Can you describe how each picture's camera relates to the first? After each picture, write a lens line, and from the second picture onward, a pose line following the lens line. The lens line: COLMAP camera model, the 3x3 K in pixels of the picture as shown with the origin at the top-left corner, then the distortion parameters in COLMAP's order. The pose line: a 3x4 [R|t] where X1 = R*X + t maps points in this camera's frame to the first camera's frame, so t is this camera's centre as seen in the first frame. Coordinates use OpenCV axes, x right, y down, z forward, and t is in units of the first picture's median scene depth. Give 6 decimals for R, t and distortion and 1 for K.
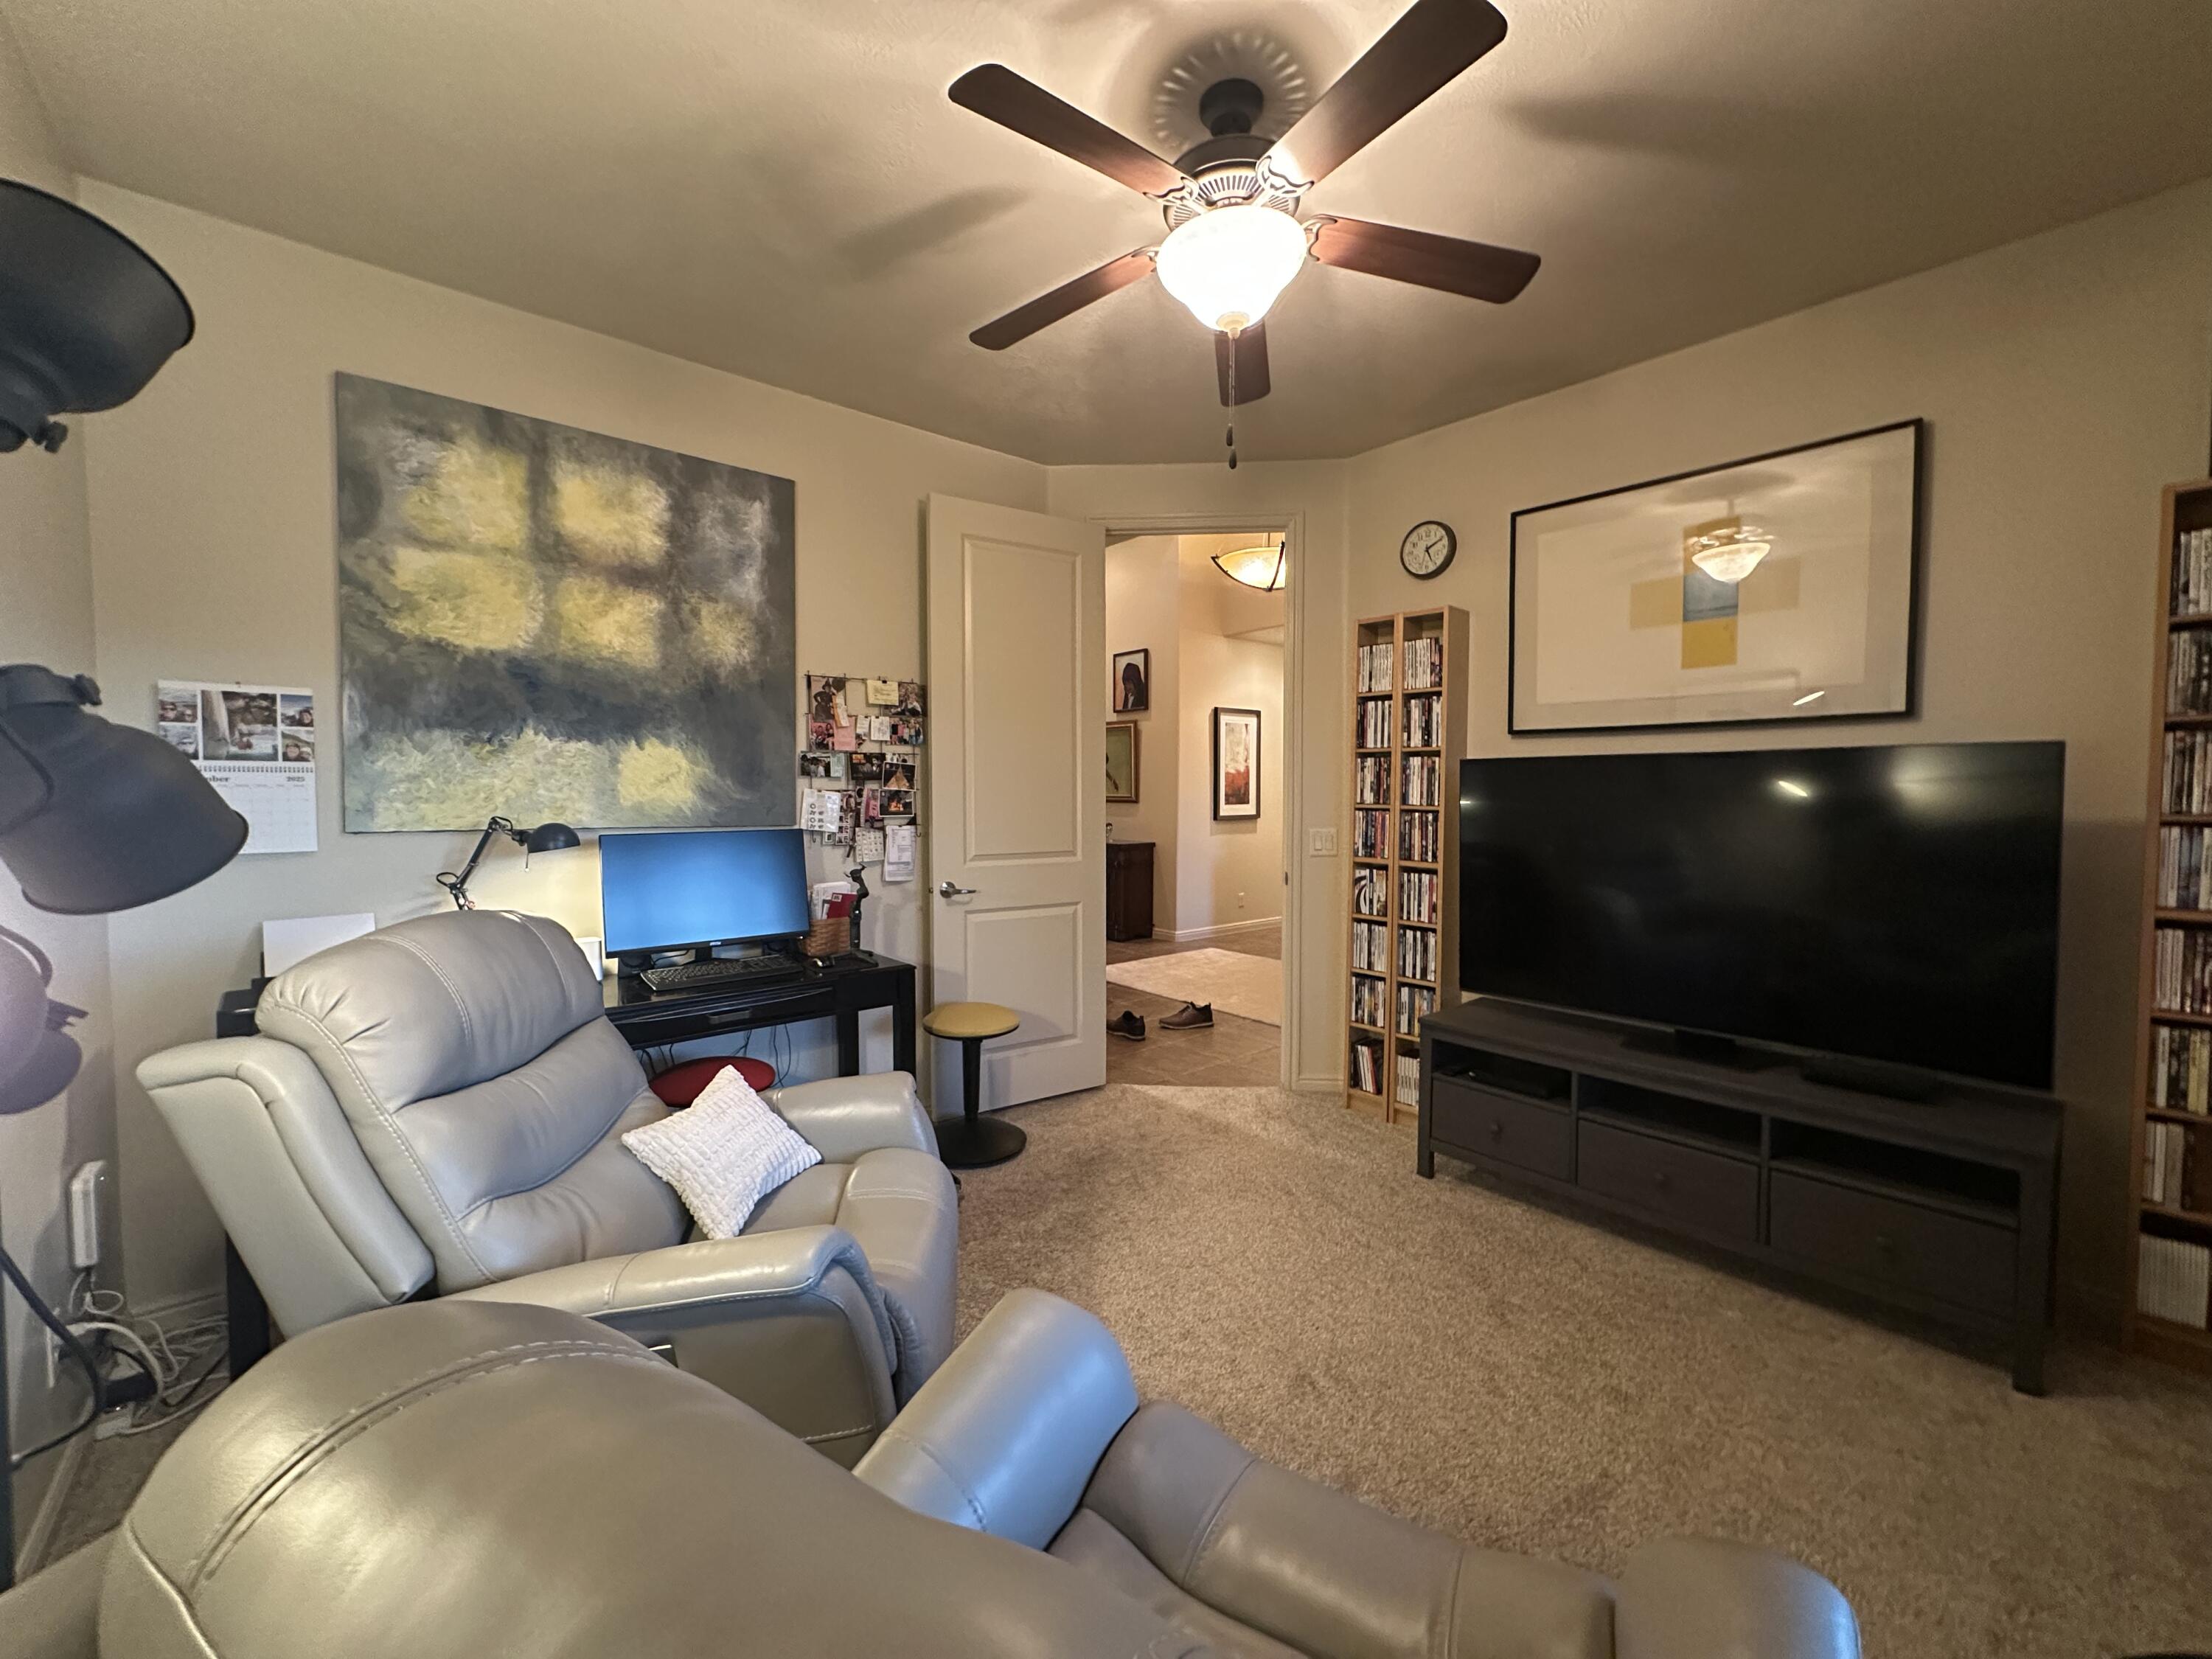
lens RADIAL K [[878.6, 0, 1109.7], [0, 878.6, 830.7], [0, 0, 1]] dist [-0.002341, 0.000695]
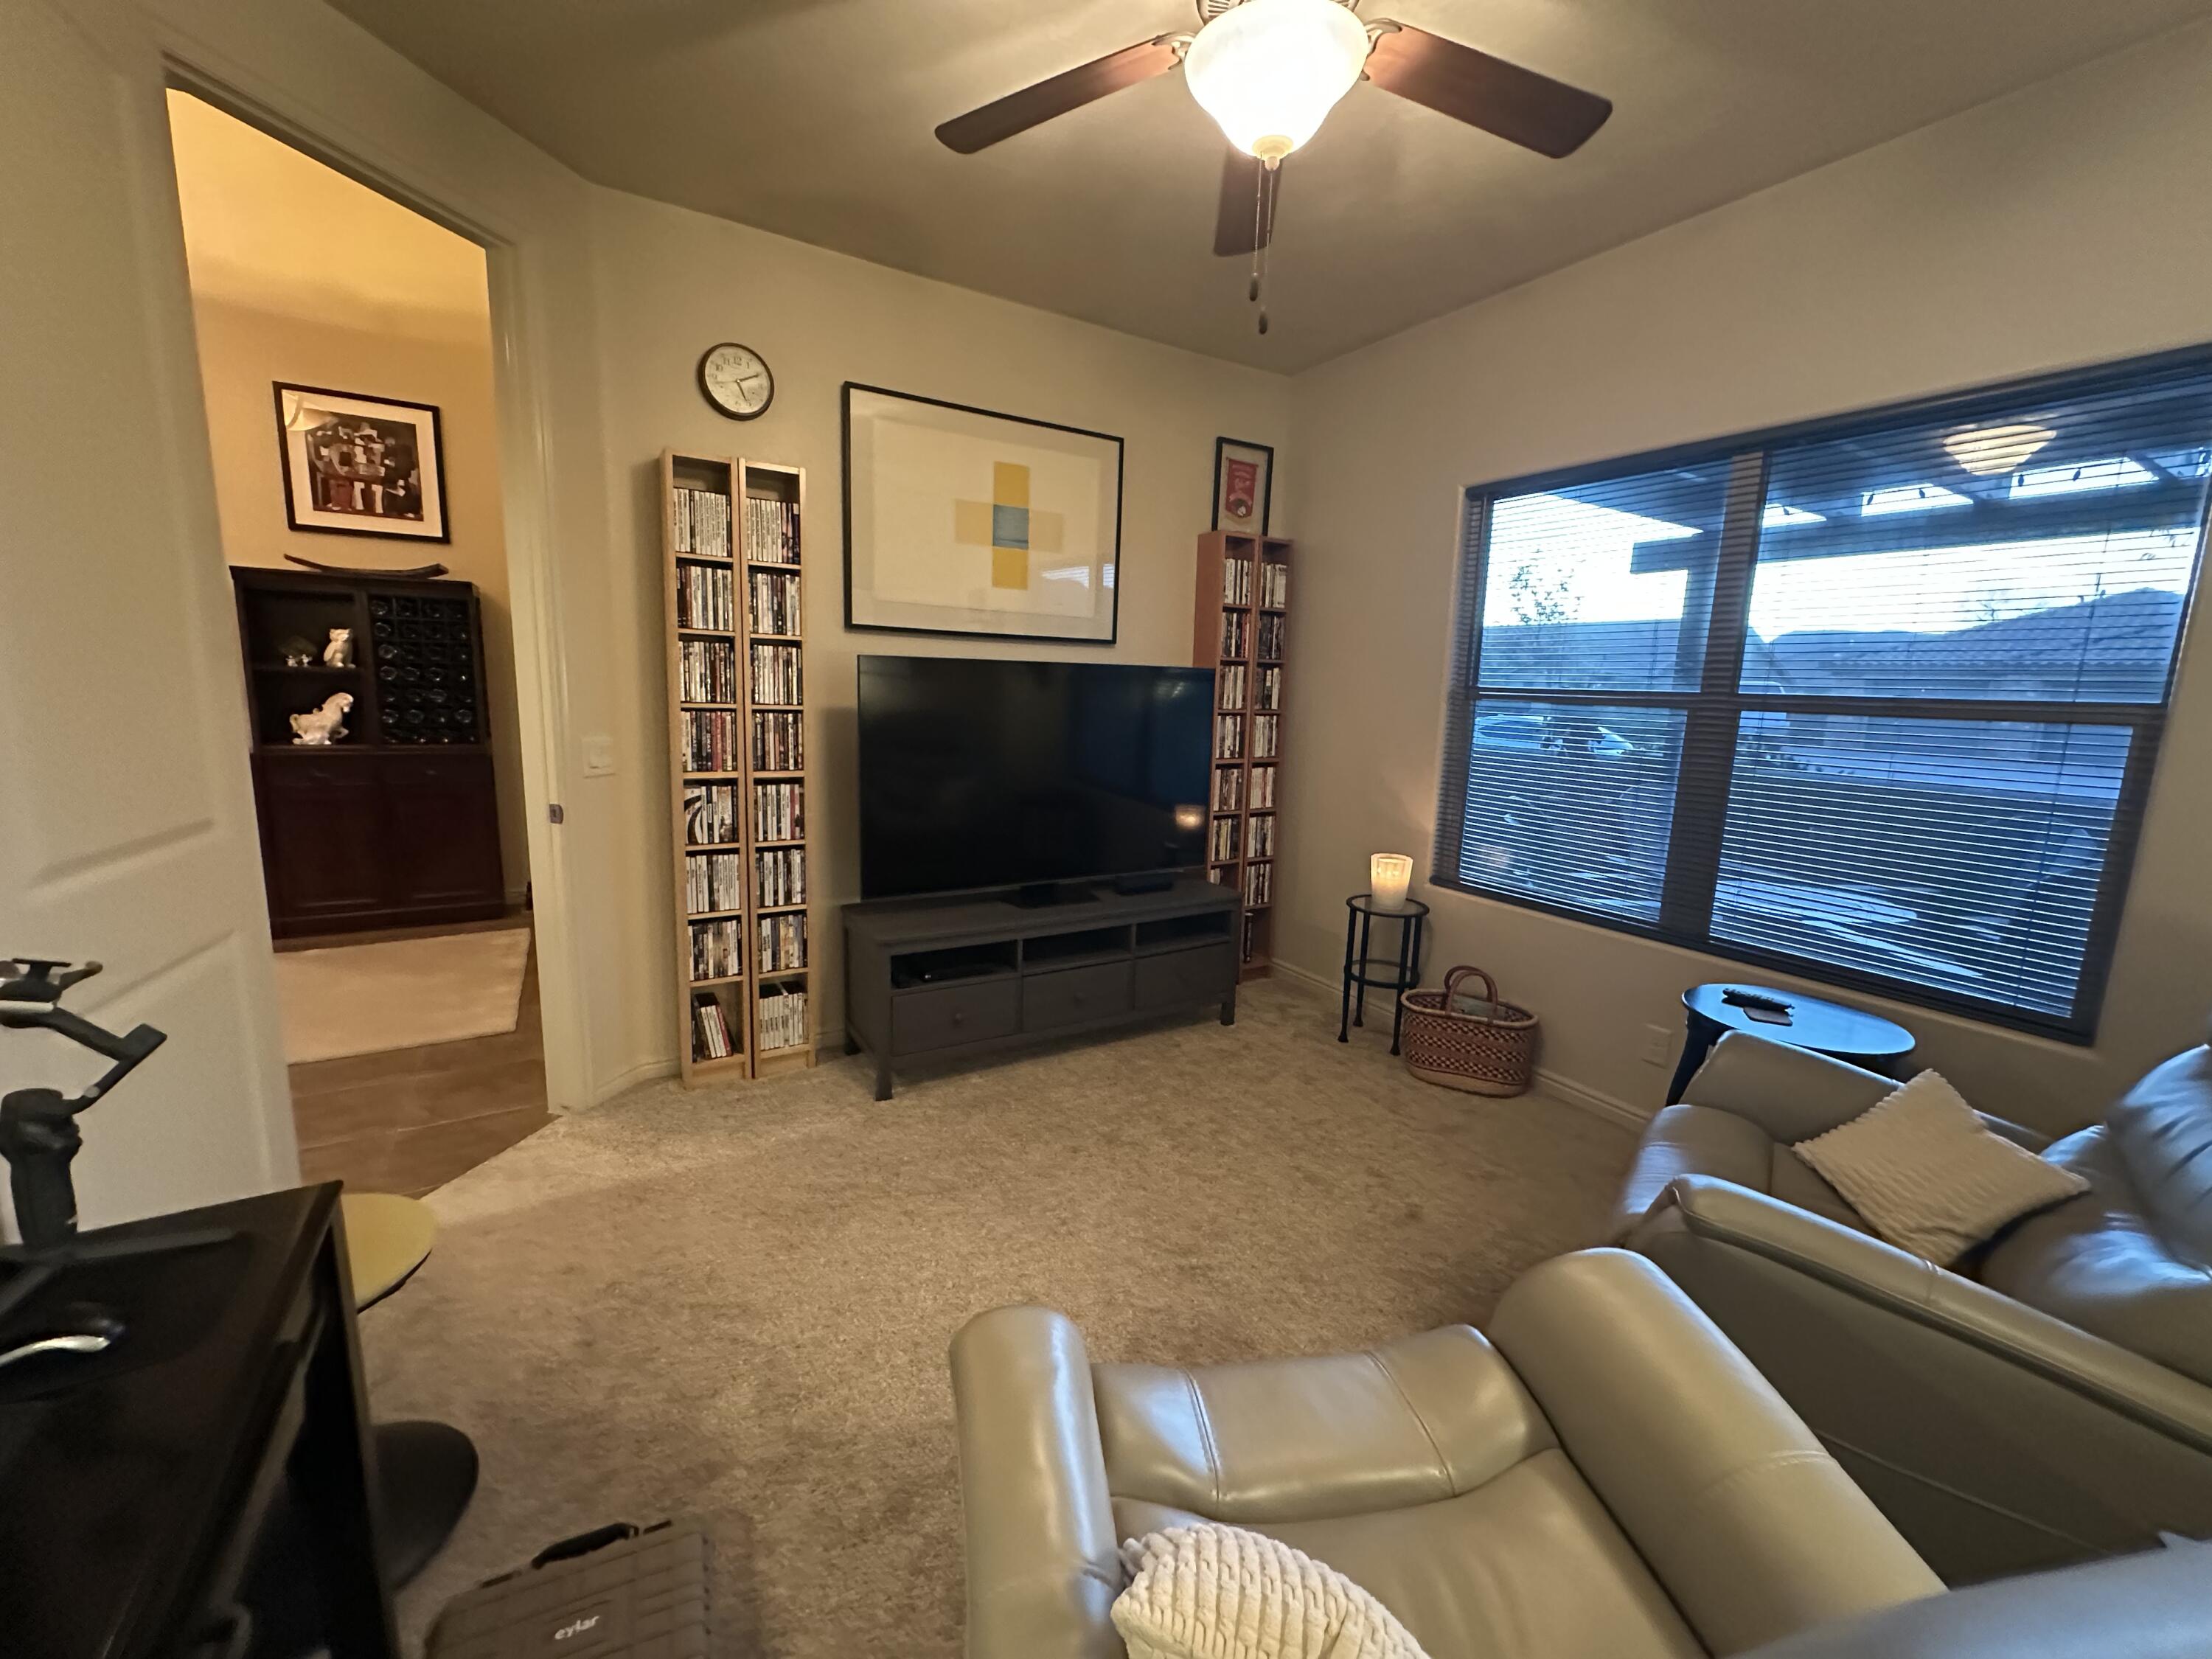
lens RADIAL K [[878.6, 0, 1104.1], [0, 878.6, 826.8], [0, 0, 1]] dist [-0.002341, 0.000695]
pose [[0.175674, -0.154667, 0.972223, -0.425895], [0.015570, 0.987894, 0.154347, -0.037513], [-0.984325, -0.011977, 0.175955, 0.530377]]
